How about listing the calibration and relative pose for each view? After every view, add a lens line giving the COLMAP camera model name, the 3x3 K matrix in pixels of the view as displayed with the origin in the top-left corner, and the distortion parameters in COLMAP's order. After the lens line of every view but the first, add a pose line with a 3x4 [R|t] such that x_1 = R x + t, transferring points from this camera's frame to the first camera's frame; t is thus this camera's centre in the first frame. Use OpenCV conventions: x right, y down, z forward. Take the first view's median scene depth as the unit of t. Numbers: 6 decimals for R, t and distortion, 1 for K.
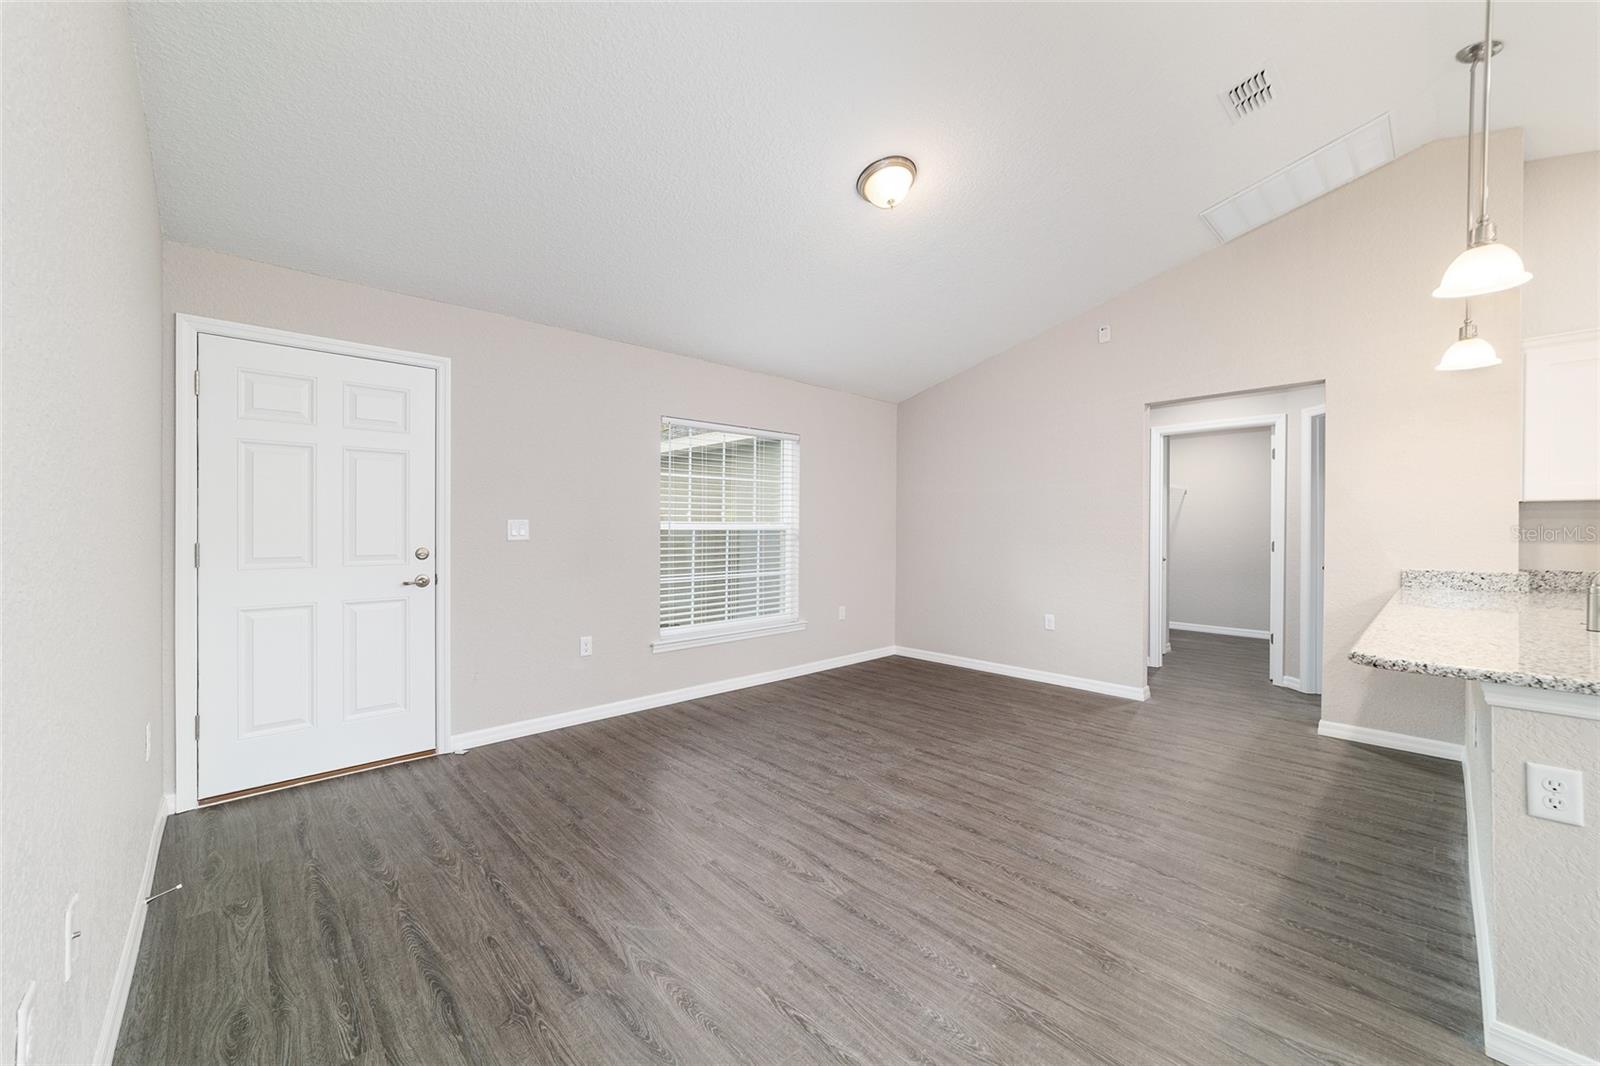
lens RADIAL K [[612.0, 0, 797.9], [0, 612.0, 529.7], [0, 0, 1]] dist [-0.018636, 0.008838]
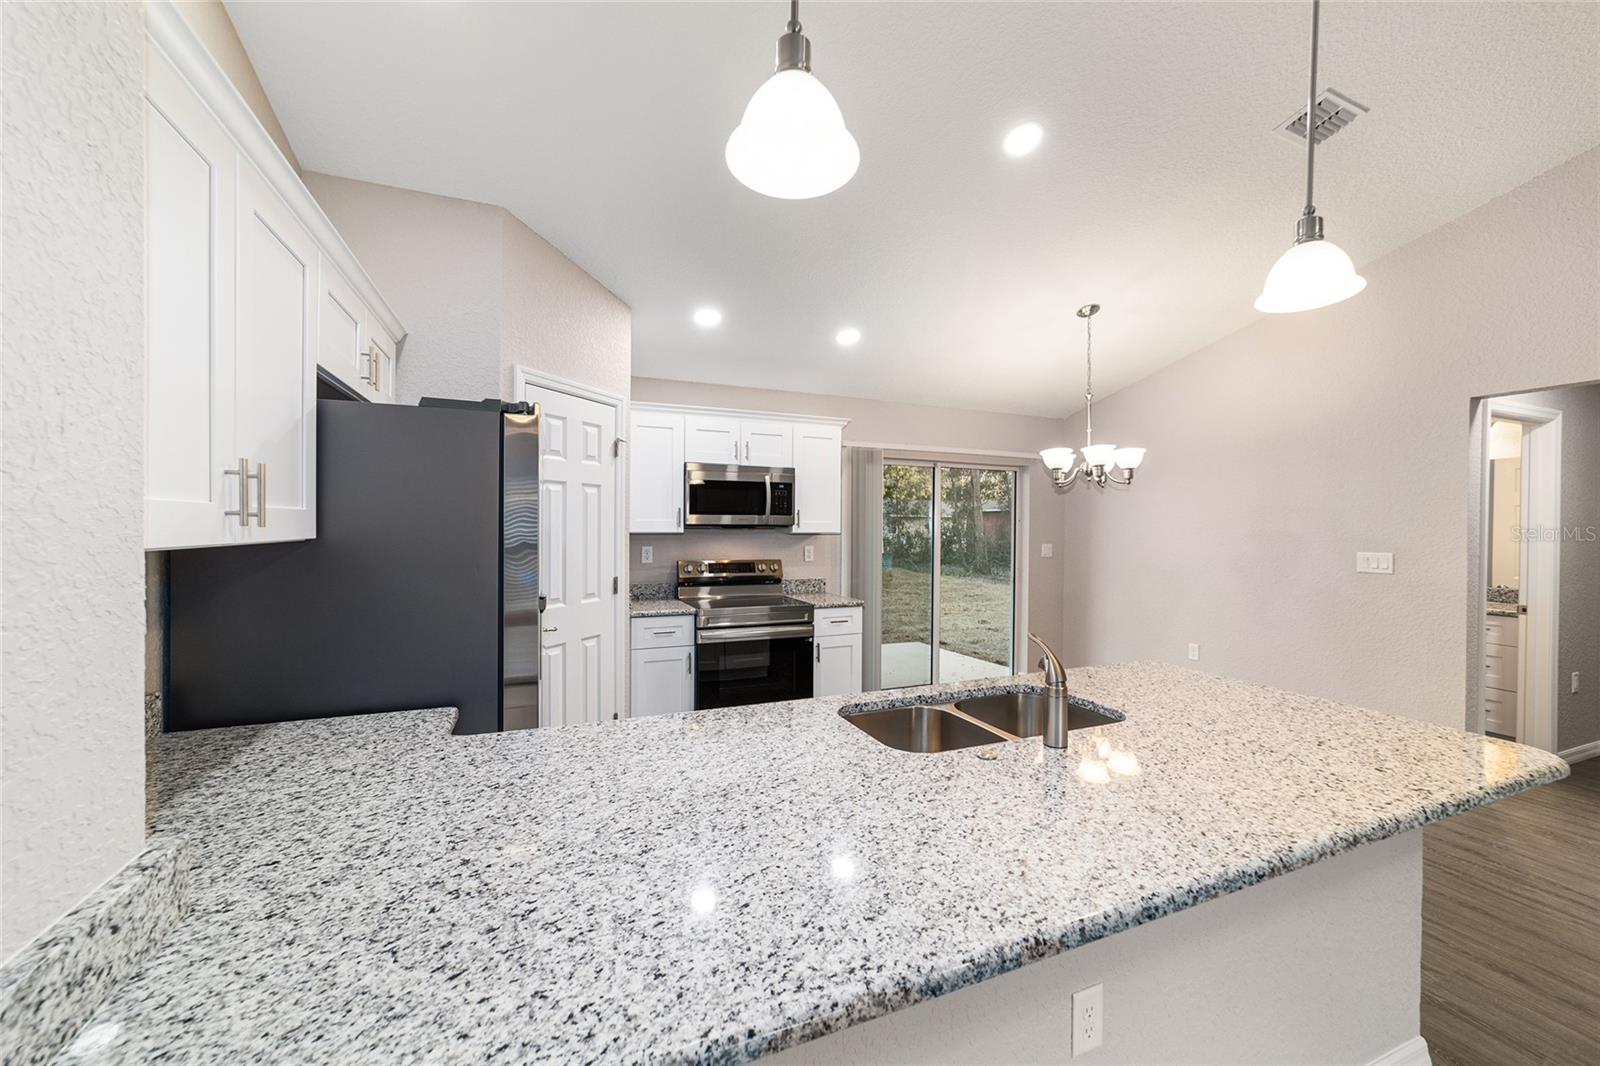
lens RADIAL K [[612.0, 0, 797.6], [0, 612.0, 530.6], [0, 0, 1]] dist [-0.018636, 0.008838]
pose [[-0.936673, -0.011205, 0.350027, 0.838663], [-0.007570, 0.999902, 0.011752, -0.063838], [-0.350124, 0.008358, -0.936666, 1.119612]]
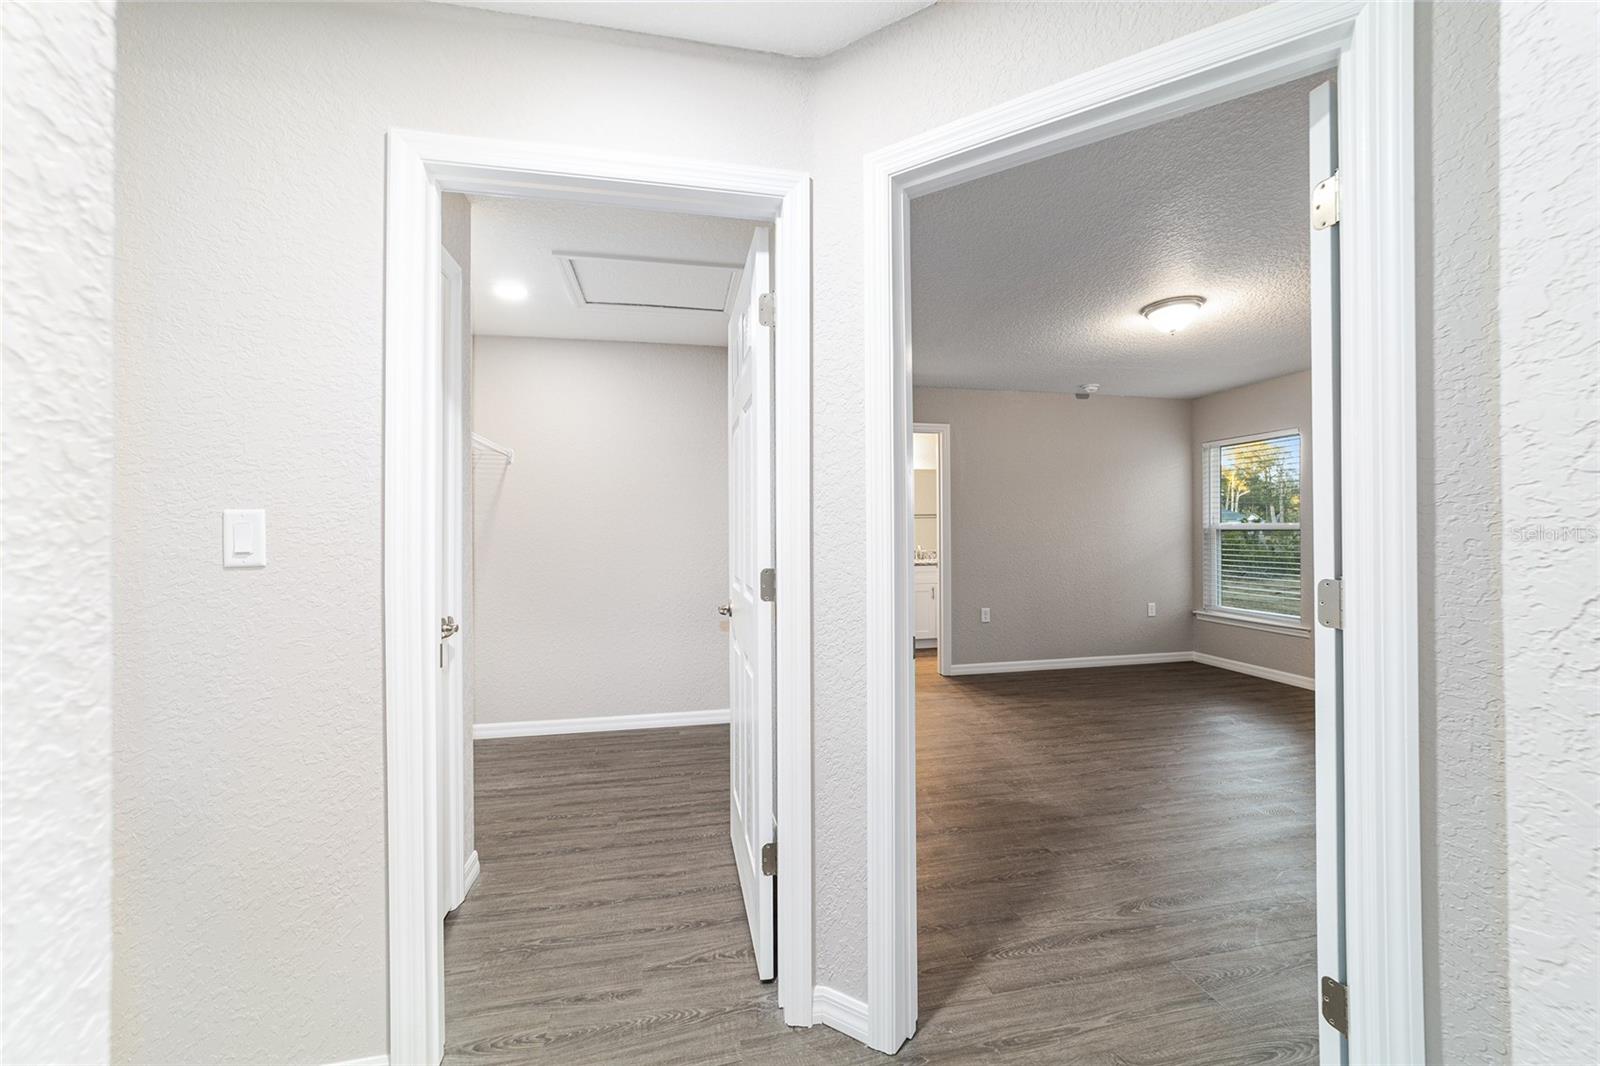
lens RADIAL K [[612.0, 0, 800.3], [0, 612.0, 528.6], [0, 0, 1]] dist [-0.018636, 0.008838]
pose [[0.521469, 0.002469, 0.853267, 0.788454], [0.006183, 0.999959, -0.006672, 0.002974], [-0.853248, 0.008755, 0.521432, 1.263750]]
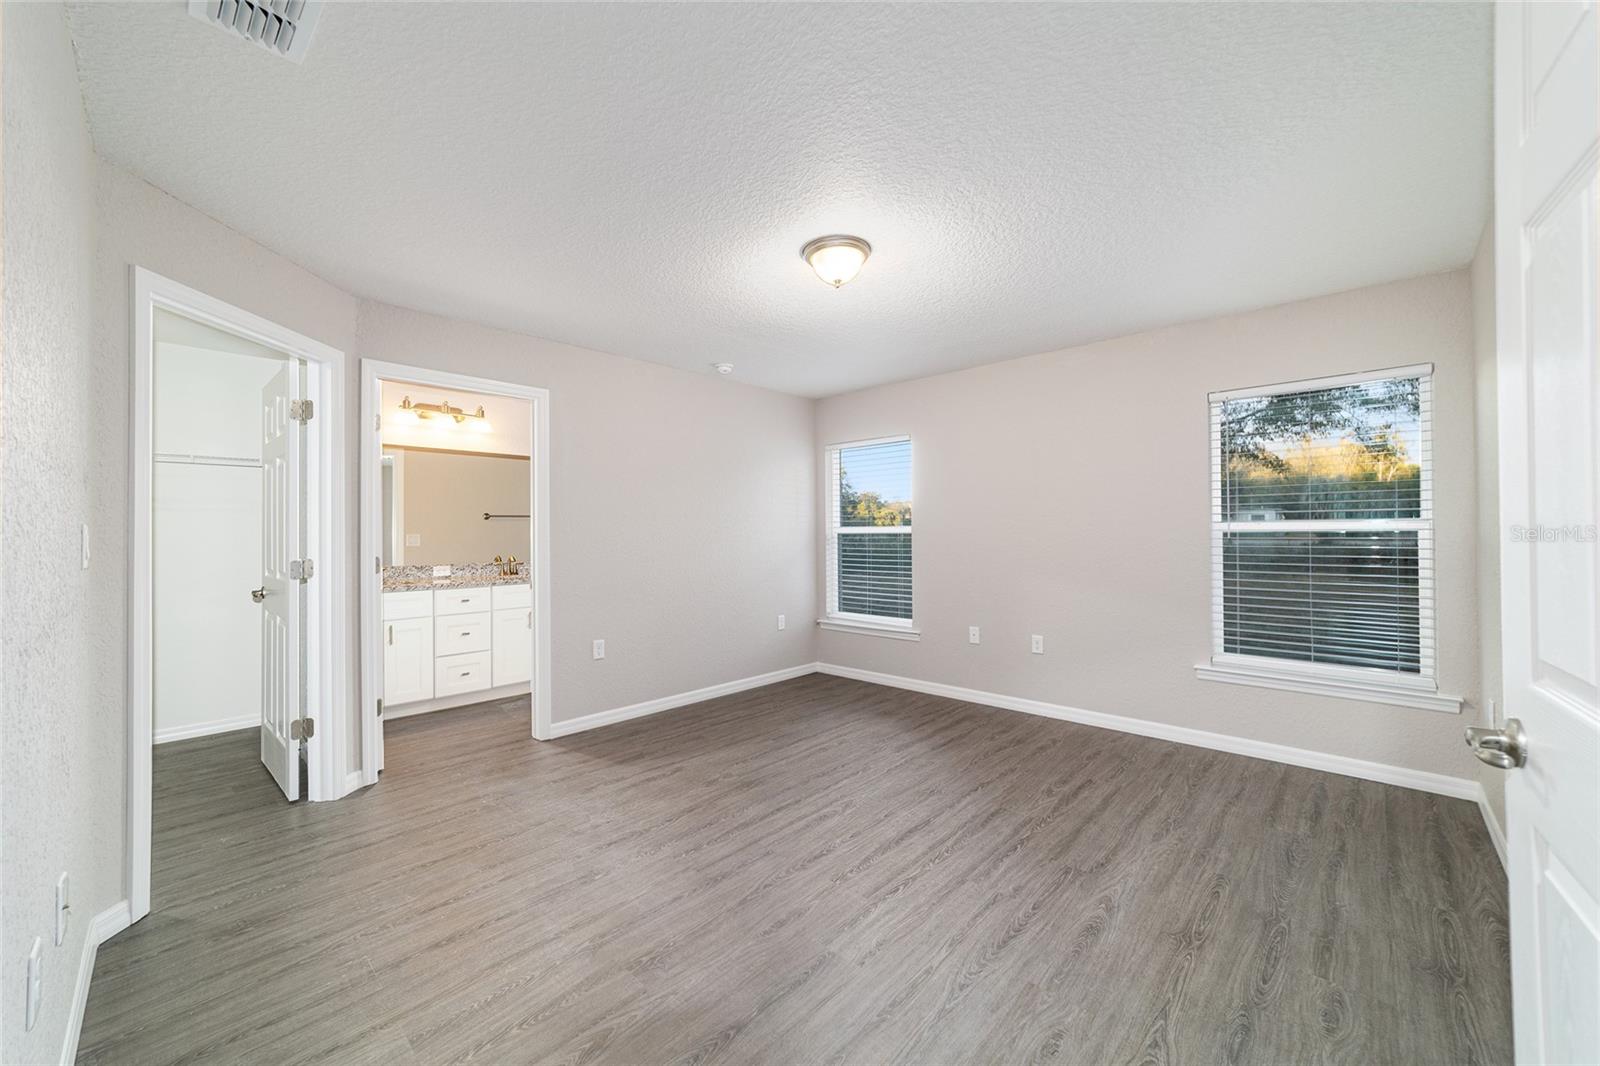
lens RADIAL K [[612.0, 0, 794.0], [0, 612.0, 528.9], [0, 0, 1]] dist [-0.018636, 0.008838]
pose [[-0.048630, 0.010436, 0.998762, 1.446020], [0.011683, 0.999883, -0.009878, -0.000917], [-0.998749, 0.011189, -0.048747, 1.419688]]
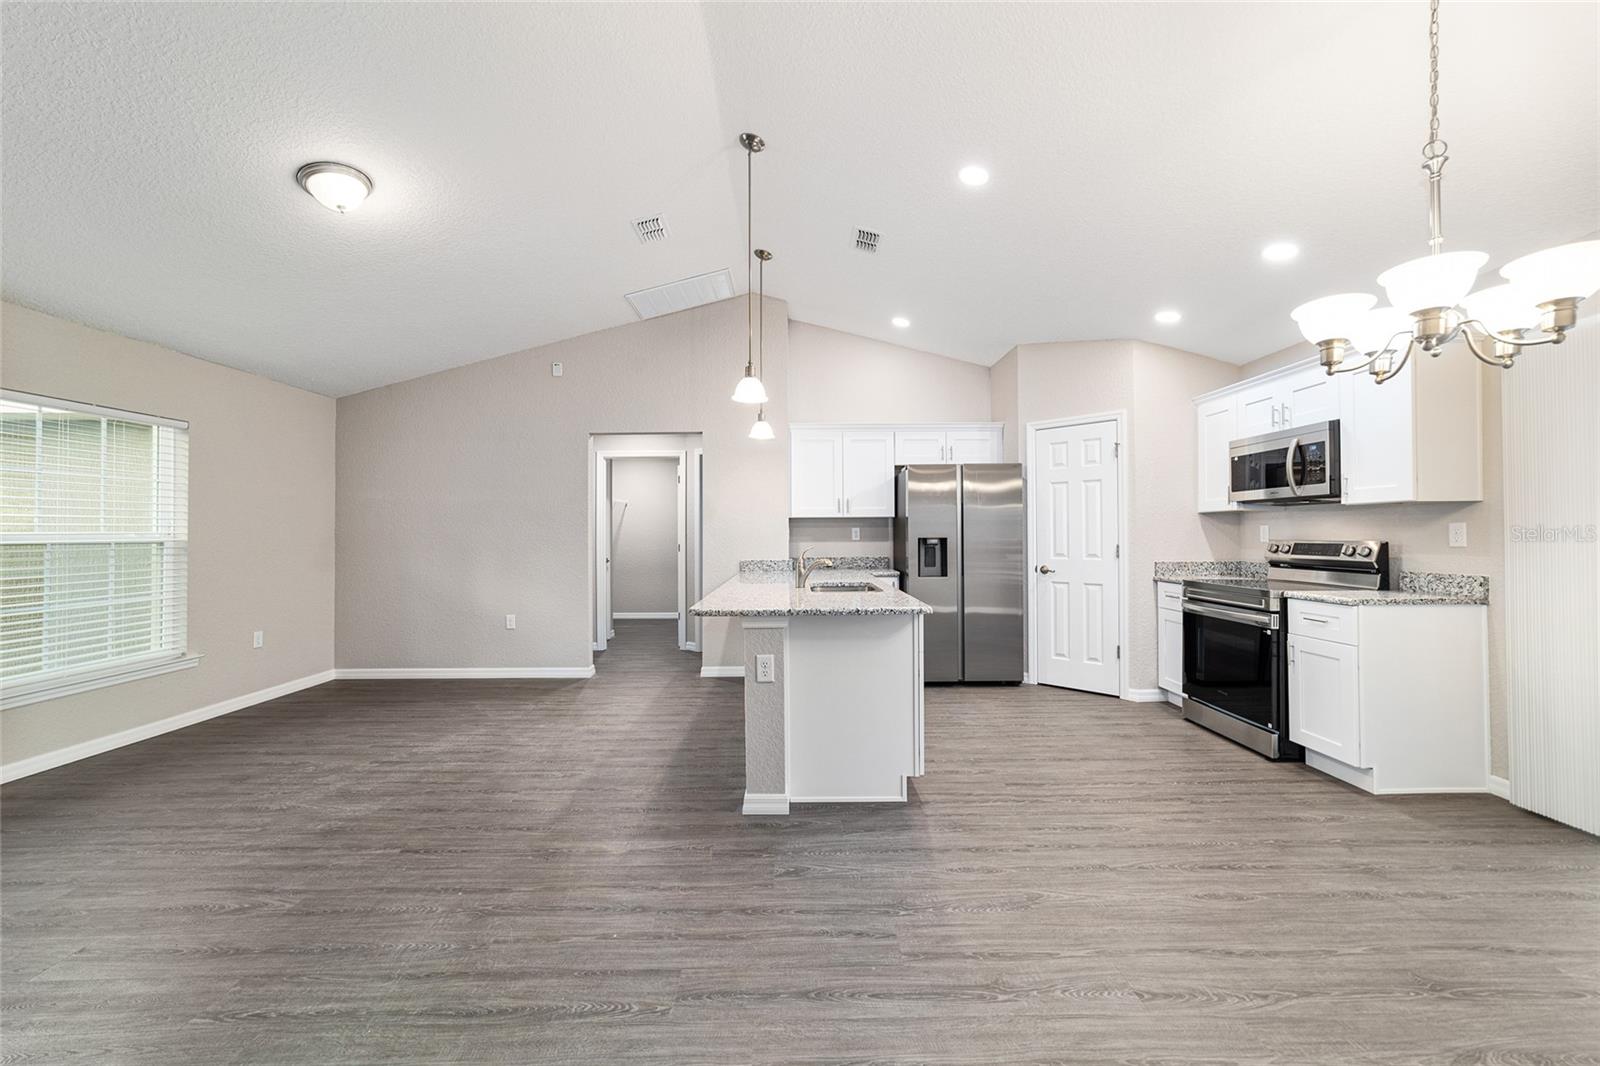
lens RADIAL K [[612.0, 0, 799.7], [0, 612.0, 529.2], [0, 0, 1]] dist [-0.018636, 0.008838]
pose [[0.676887, -0.001374, 0.736085, -0.062744], [0.010247, 0.999919, -0.007557, -0.001879], [-0.736015, 0.012658, 0.676846, -0.189661]]
